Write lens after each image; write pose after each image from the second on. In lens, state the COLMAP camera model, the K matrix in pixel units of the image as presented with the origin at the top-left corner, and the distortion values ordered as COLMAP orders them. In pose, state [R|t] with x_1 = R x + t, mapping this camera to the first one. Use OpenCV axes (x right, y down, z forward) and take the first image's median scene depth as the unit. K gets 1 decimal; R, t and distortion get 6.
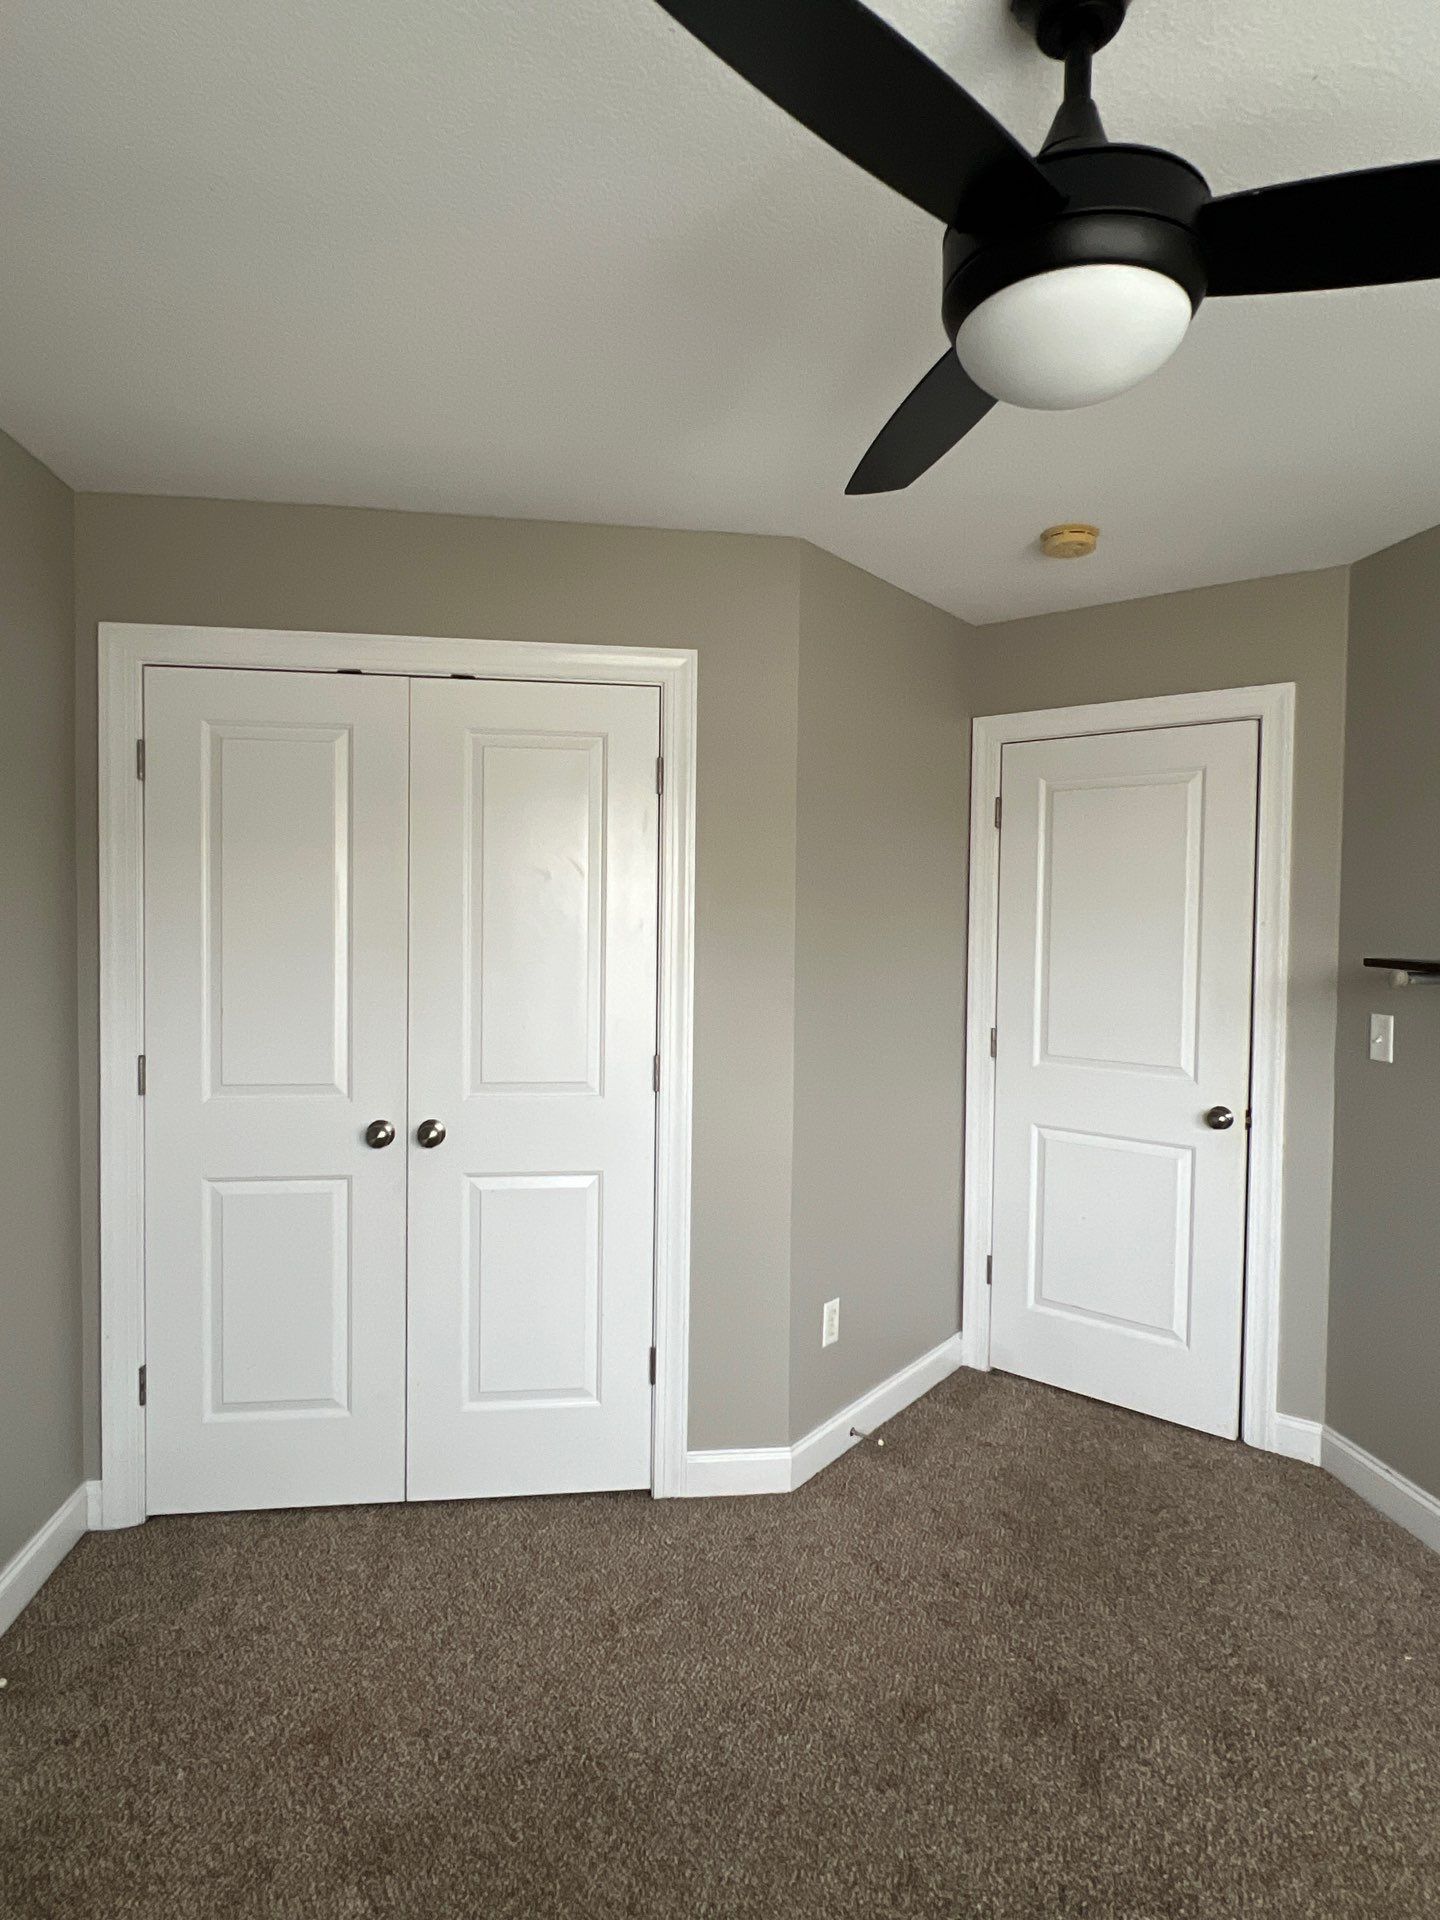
lens RADIAL K [[1093.9, 0, 718.8], [0, 1093.9, 957.3], [0, 0, 1]] dist [0.001220, 0.001111]
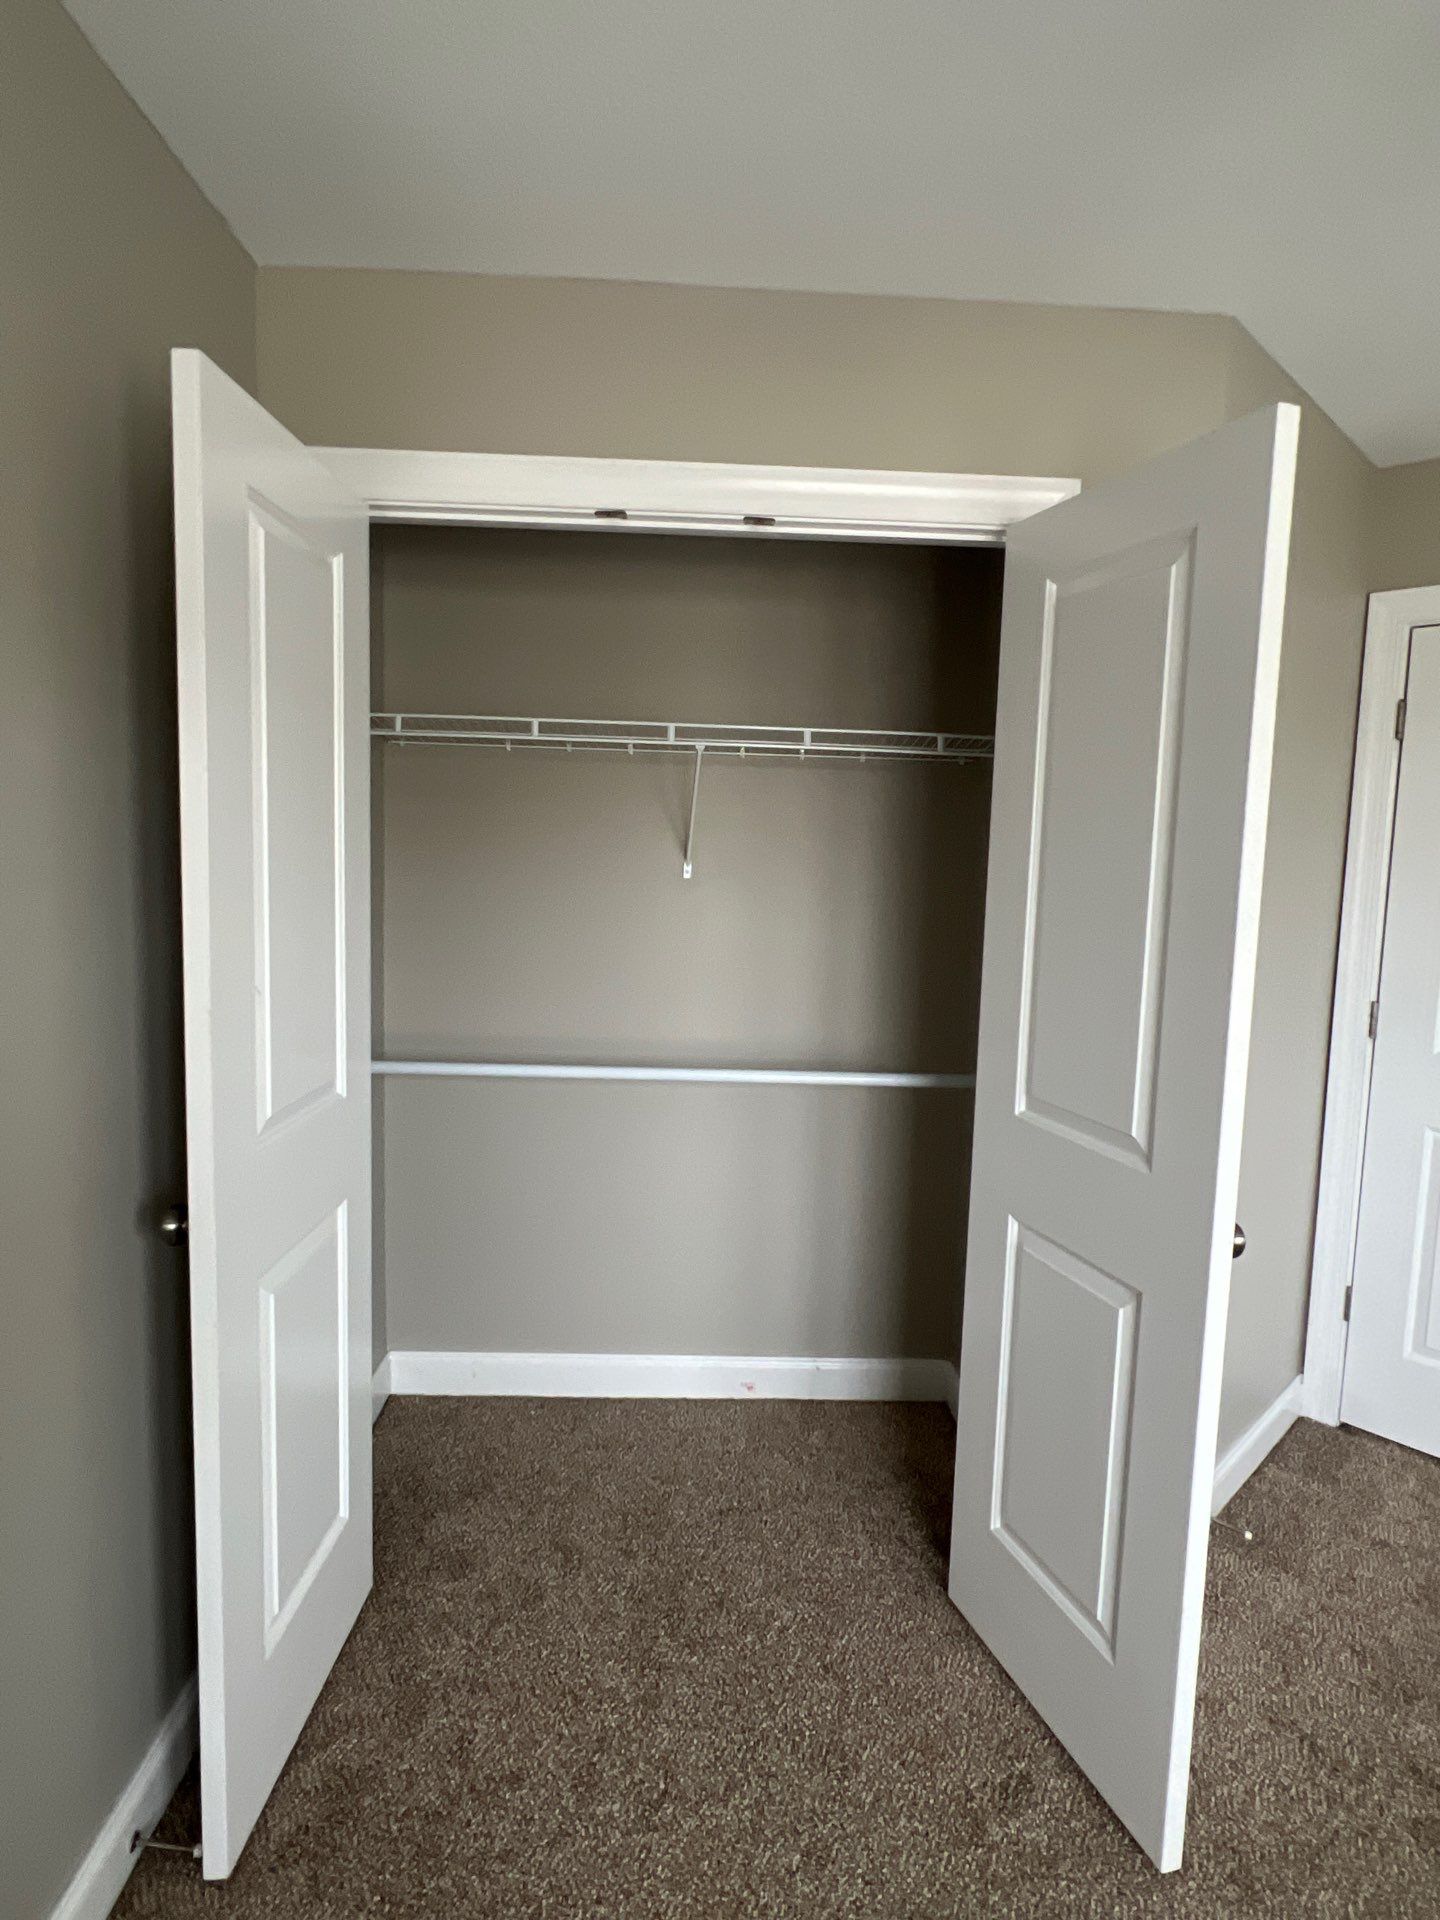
lens RADIAL K [[1093.9, 0, 721.0], [0, 1093.9, 961.0], [0, 0, 1]] dist [0.001220, 0.001111]
pose [[0.994592, 0.028423, -0.099893, -0.194927], [-0.021416, 0.997280, 0.070532, -0.012294], [0.101626, -0.068011, 0.992495, 0.269116]]
